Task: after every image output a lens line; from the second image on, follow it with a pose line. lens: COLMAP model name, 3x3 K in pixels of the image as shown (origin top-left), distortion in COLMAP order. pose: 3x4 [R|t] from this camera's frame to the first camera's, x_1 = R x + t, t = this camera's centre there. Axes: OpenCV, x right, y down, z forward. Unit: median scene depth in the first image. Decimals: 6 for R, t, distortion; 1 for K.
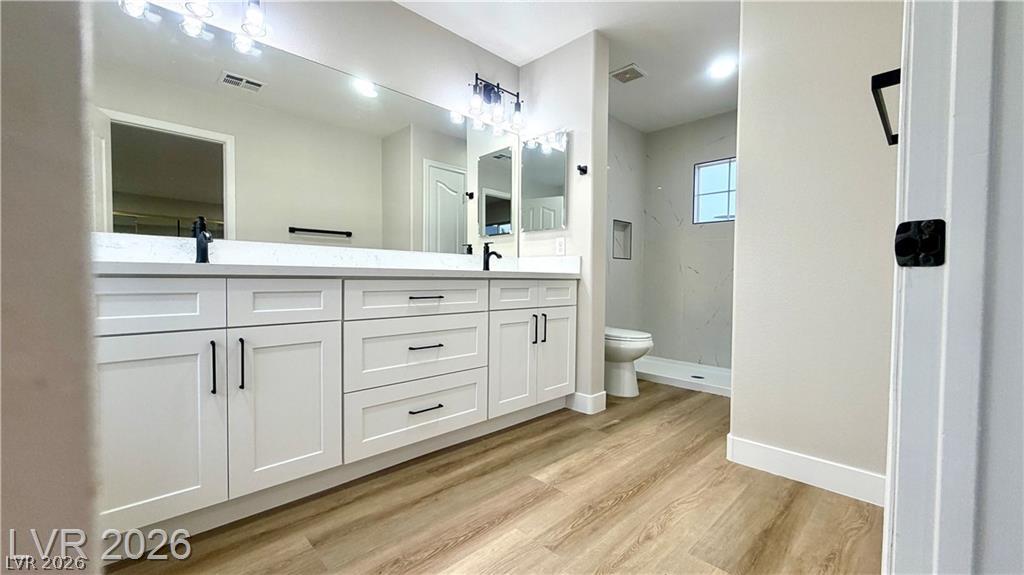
lens RADIAL K [[407.3, 0, 515.8], [0, 407.3, 289.9], [0, 0, 1]] dist [-0.004751, -0.000571]
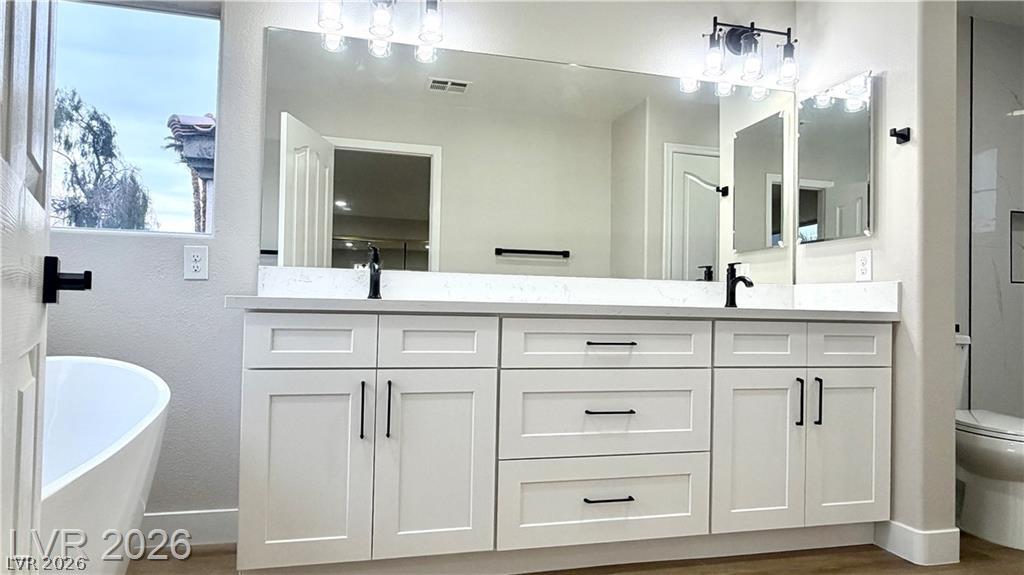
lens RADIAL K [[603.8, 0, 509.9], [0, 603.8, 292.3], [0, 0, 1]] dist [-0.003341, -0.002186]
pose [[0.861174, -0.002544, -0.508304, 0.118622], [-0.028482, 0.998175, -0.053249, -0.006960], [0.507512, 0.060334, 0.859530, -0.017263]]
